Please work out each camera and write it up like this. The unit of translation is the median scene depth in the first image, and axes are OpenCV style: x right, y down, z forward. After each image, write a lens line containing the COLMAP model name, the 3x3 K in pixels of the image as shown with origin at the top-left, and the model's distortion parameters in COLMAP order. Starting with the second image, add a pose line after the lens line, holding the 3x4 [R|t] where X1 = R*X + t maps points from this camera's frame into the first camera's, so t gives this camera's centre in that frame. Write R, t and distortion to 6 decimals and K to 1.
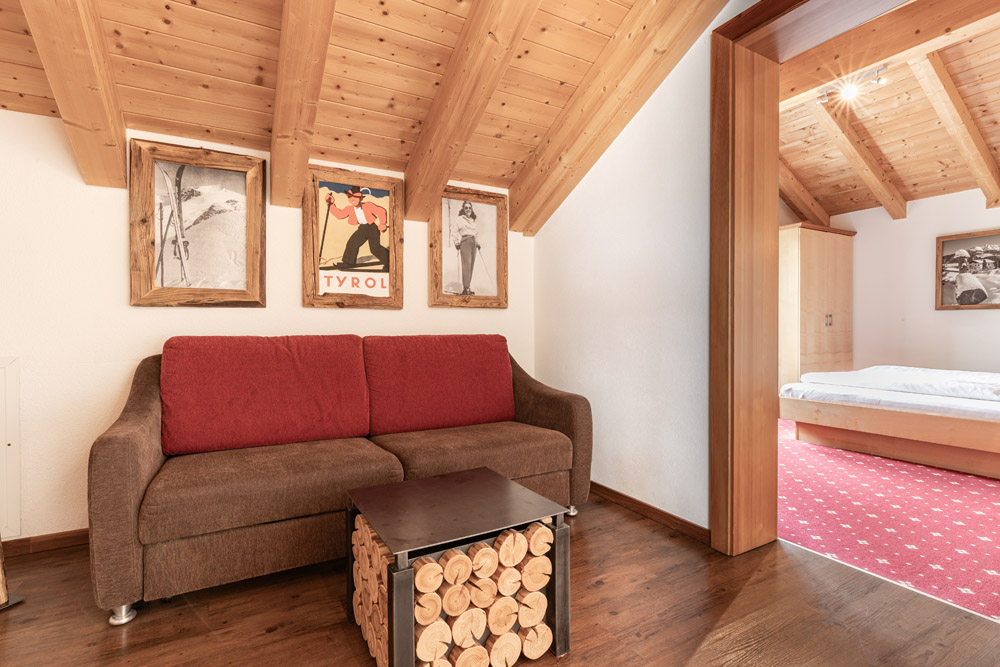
lens RADIAL K [[491.5, 0, 501.2], [0, 491.5, 333.6], [0, 0, 1]] dist [-0.003728, -0.000693]
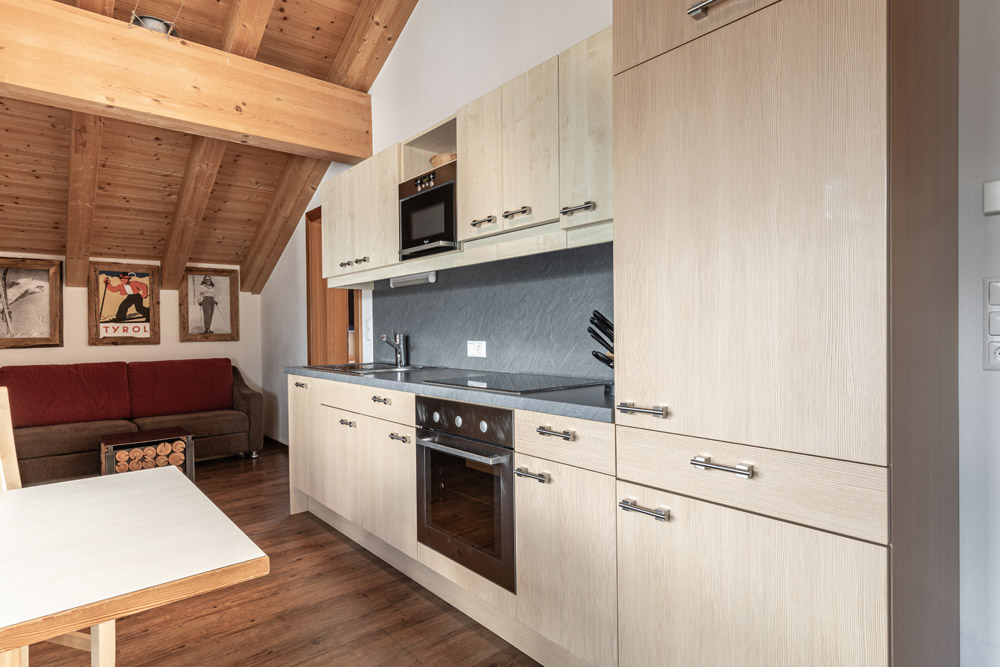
lens RADIAL K [[544.2, 0, 500.7], [0, 544.2, 333.1], [0, 0, 1]] dist [0.003866, -0.001271]
pose [[0.980497, -0.010495, 0.196251, 0.589113], [0.010604, 0.999944, 0.000497, -0.079236], [-0.196246, 0.001594, 0.980553, -1.065934]]
